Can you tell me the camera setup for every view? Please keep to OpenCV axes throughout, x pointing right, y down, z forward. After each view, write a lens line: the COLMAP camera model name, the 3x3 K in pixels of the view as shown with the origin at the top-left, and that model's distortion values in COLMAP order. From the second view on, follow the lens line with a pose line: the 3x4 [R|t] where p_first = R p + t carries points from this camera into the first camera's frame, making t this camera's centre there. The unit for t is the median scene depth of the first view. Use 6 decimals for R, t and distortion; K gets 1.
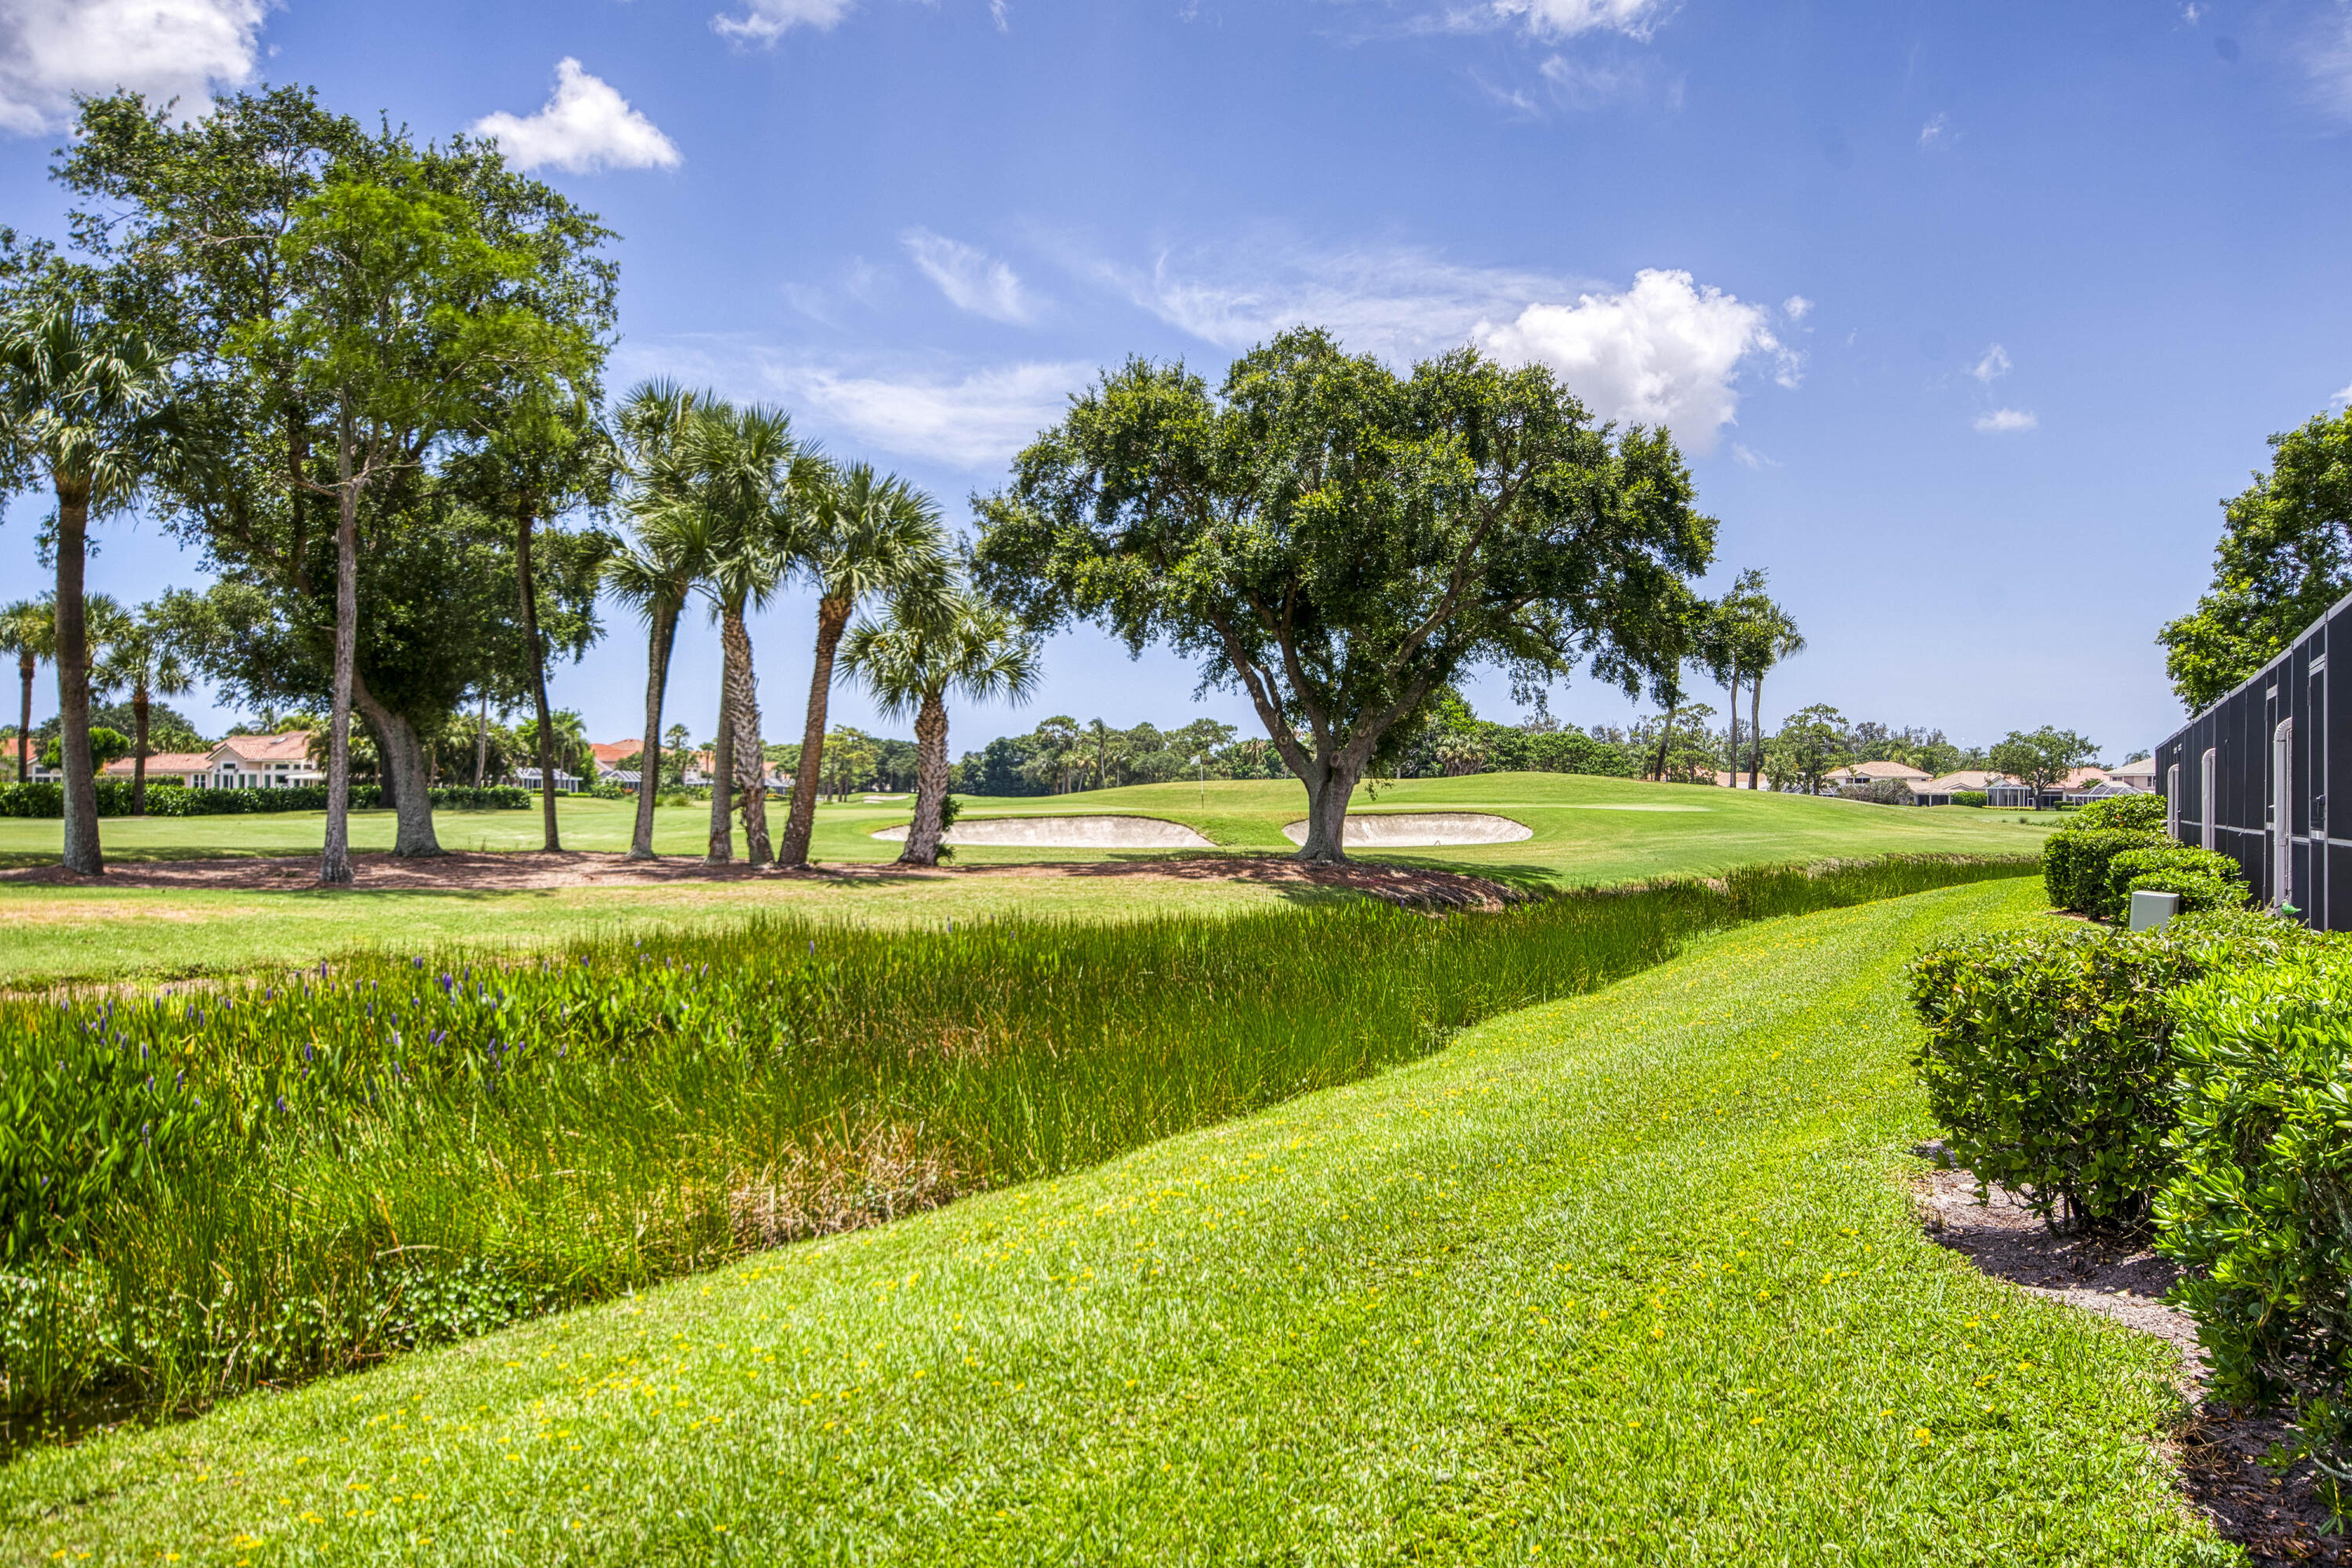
lens RADIAL K [[1938.5, 0, 1176.0], [0, 1938.5, 784.0], [0, 0, 1]] dist [0.003912, 0.057741]
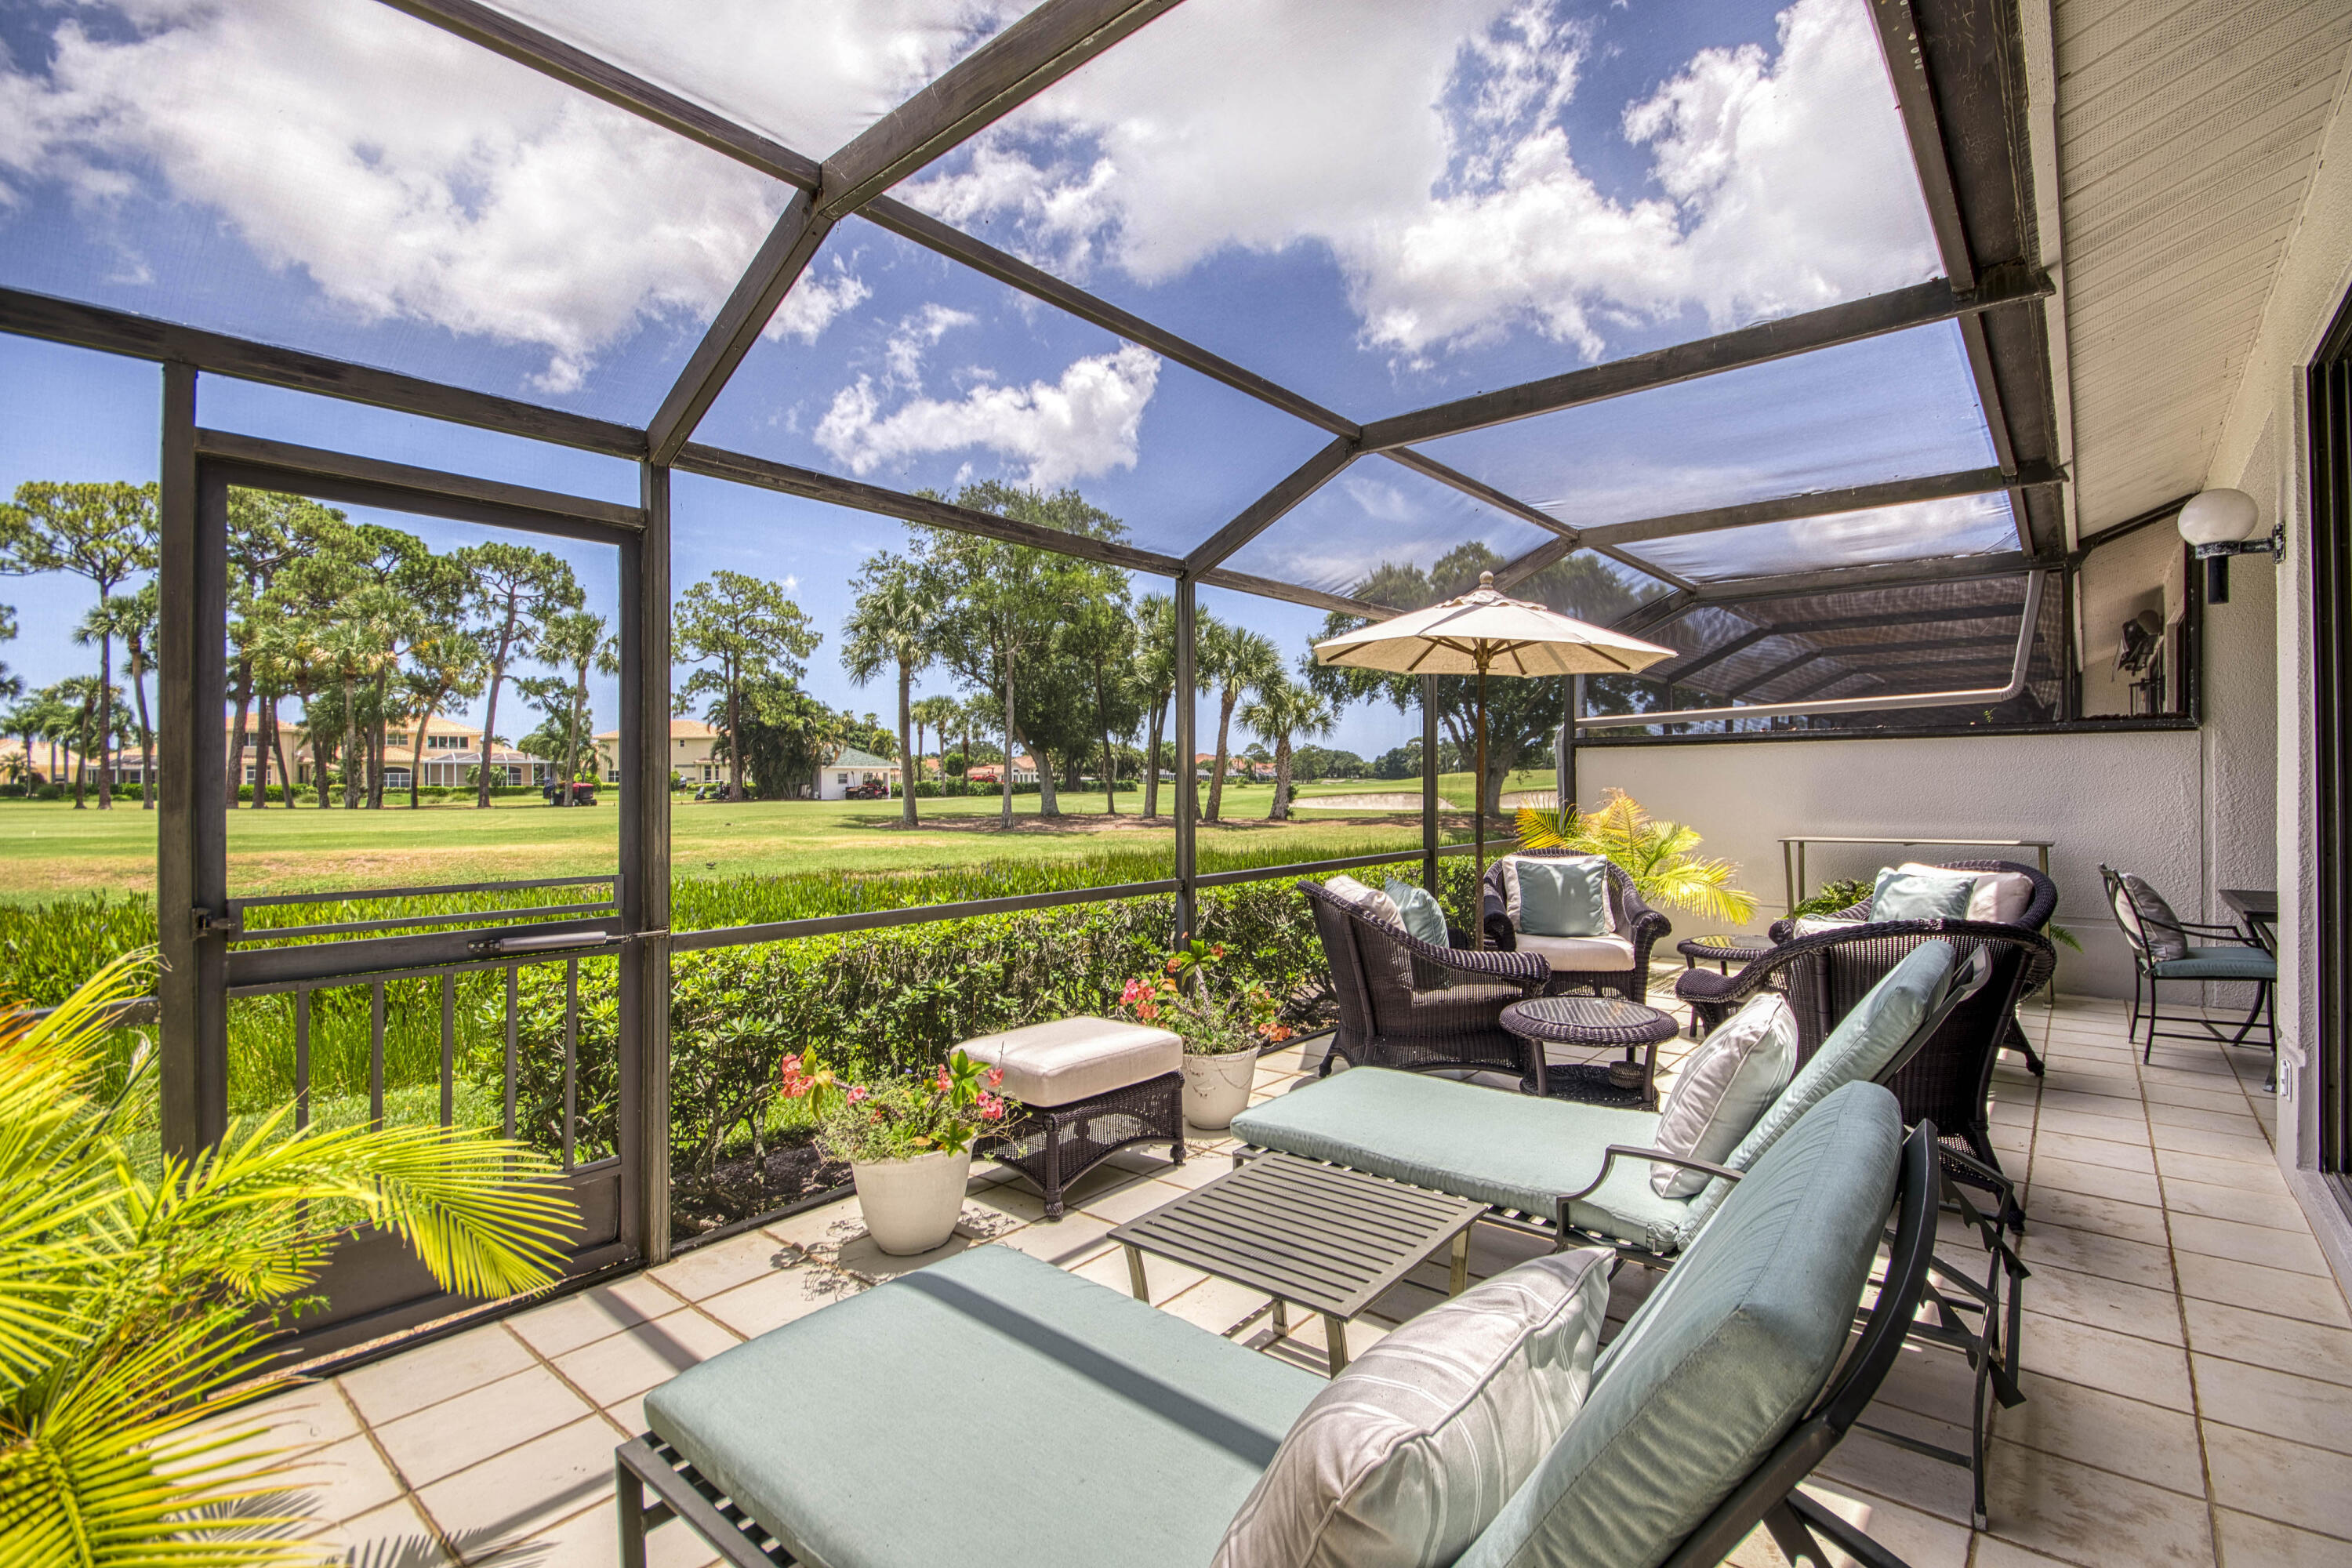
lens RADIAL K [[1061.9, 0, 1216.8], [0, 1061.9, 776.3], [0, 0, 1]] dist [0.021120, -0.019536]
pose [[0.955997, -0.013863, -0.293049, 0.142111], [0.015640, 0.999871, 0.003721, -0.009662], [0.292960, -0.008141, 0.956090, -0.096312]]
